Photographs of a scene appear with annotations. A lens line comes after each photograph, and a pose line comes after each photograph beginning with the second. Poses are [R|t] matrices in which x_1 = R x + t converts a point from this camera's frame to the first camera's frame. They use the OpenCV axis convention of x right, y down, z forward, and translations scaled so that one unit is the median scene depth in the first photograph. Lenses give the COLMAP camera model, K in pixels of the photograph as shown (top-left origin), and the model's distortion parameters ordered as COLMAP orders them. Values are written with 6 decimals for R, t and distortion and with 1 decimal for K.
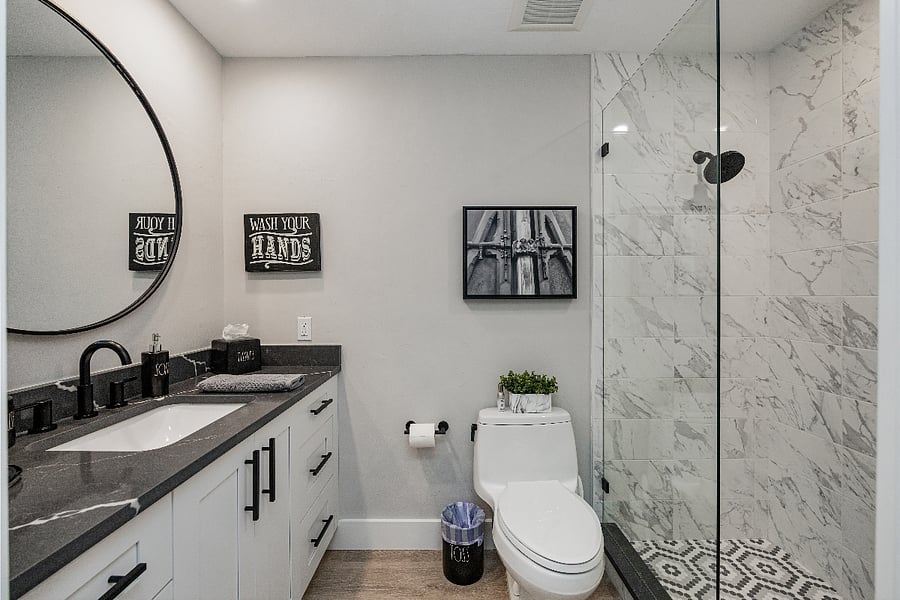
lens RADIAL K [[360.8, 0, 450.0], [0, 360.8, 300.0], [0, 0, 1]] dist [-0.001429, -0.000246]
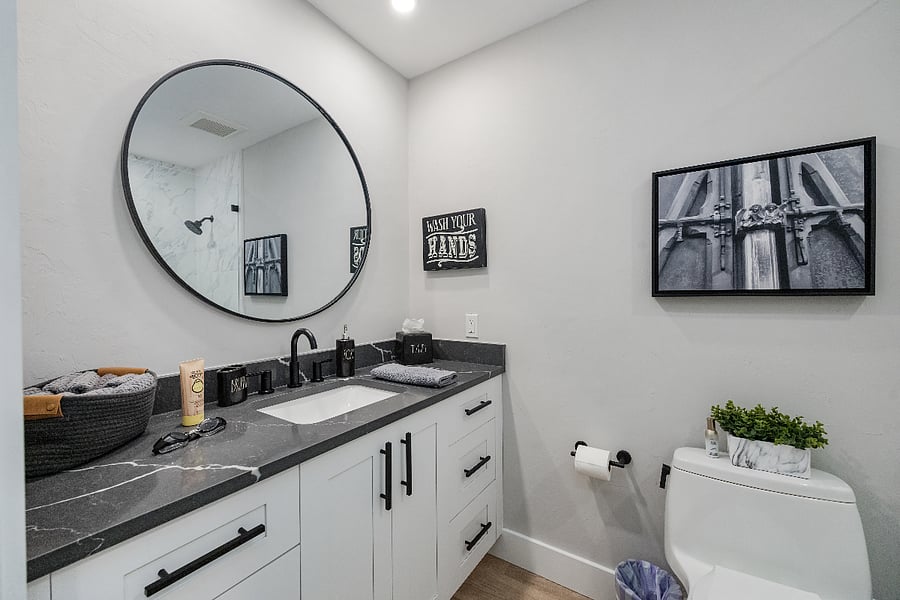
lens RADIAL K [[360.8, 0, 450.0], [0, 360.8, 300.0], [0, 0, 1]] dist [-0.001429, -0.000246]
pose [[0.832844, 0.006541, -0.553469, 0.103007], [-0.002851, 0.999968, 0.007529, 0.000933], [0.553500, -0.004693, 0.832836, 0.138937]]
